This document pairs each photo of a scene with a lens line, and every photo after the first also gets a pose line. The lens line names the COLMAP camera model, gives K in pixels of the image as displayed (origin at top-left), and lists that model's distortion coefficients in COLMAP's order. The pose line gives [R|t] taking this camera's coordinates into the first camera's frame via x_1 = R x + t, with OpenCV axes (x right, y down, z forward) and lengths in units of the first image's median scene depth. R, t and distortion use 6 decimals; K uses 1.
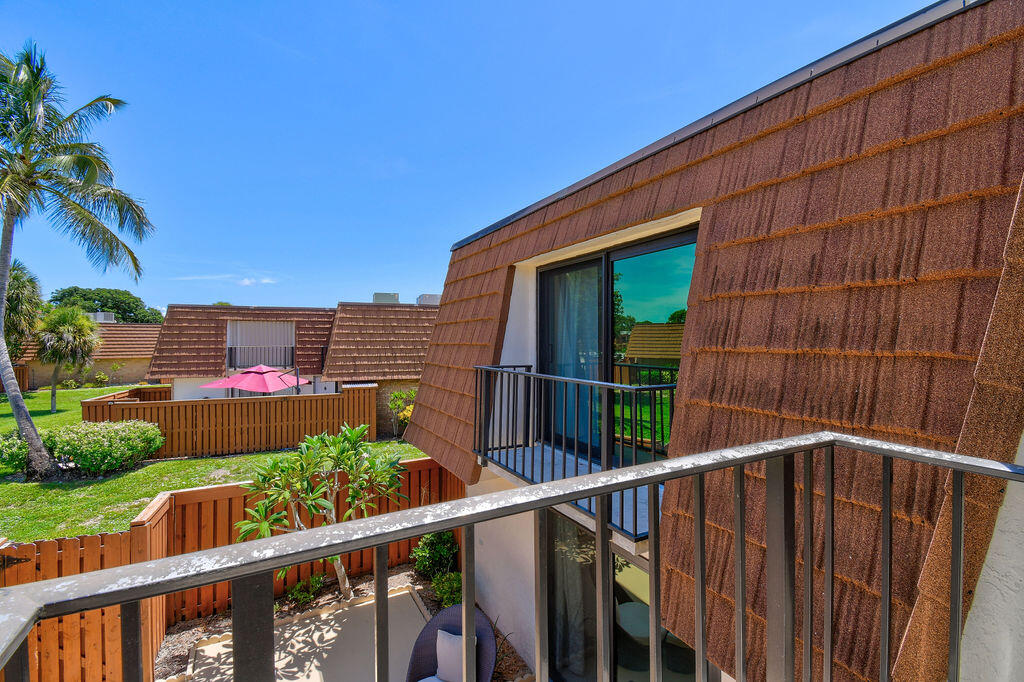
lens RADIAL K [[460.1, 0, 525.2], [0, 460.1, 338.2], [0, 0, 1]] dist [-0.001784, -0.001220]
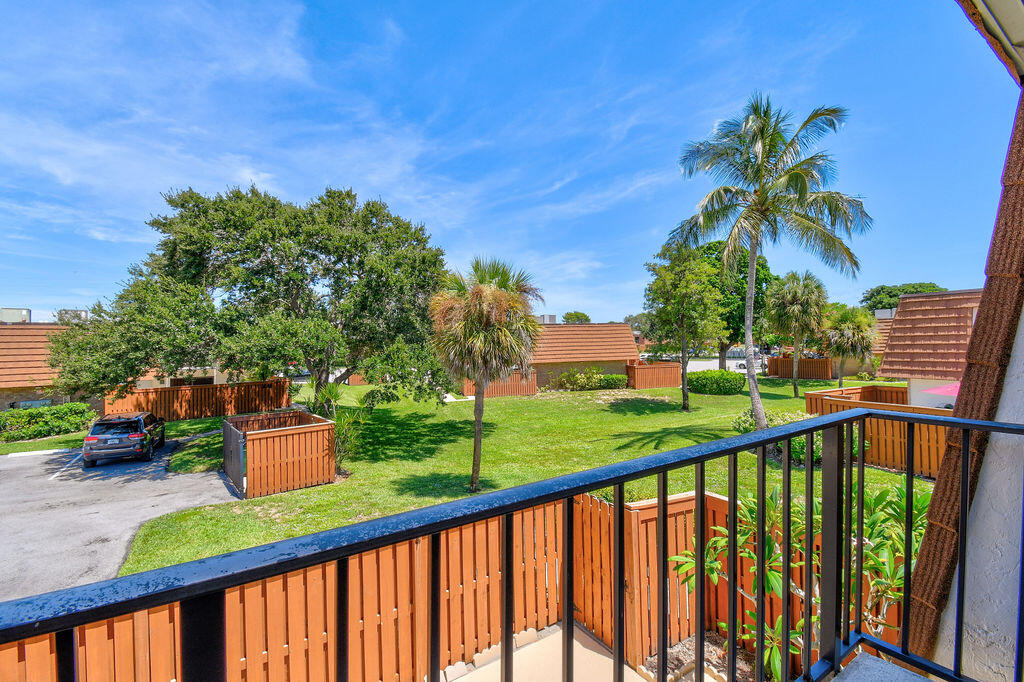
lens RADIAL K [[460.1, 0, 516.0], [0, 460.1, 337.9], [0, 0, 1]] dist [-0.001784, -0.001220]
pose [[0.073642, -0.009160, -0.997243, 0.076684], [0.021911, 0.999731, -0.007565, -0.001071], [0.997044, -0.021293, 0.073823, 0.209380]]
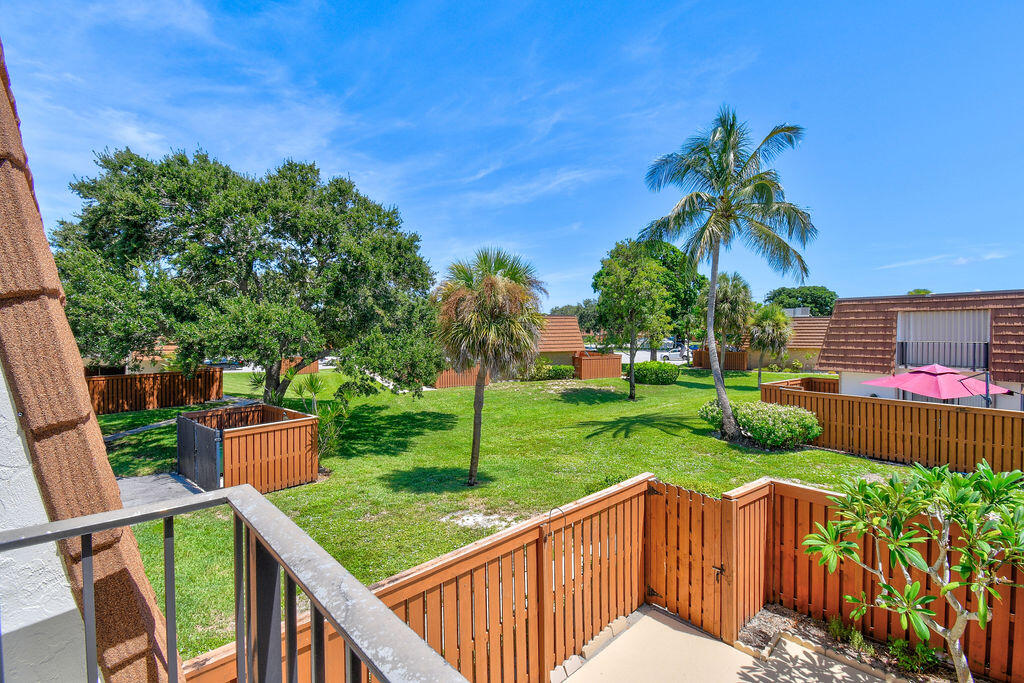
lens RADIAL K [[460.1, 0, 516.4], [0, 460.1, 334.9], [0, 0, 1]] dist [-0.001784, -0.001220]
pose [[0.249442, 0.010816, -0.968329, 0.050721], [0.002330, 0.999928, 0.011769, -0.008260], [0.968387, -0.005192, 0.249399, 0.061878]]
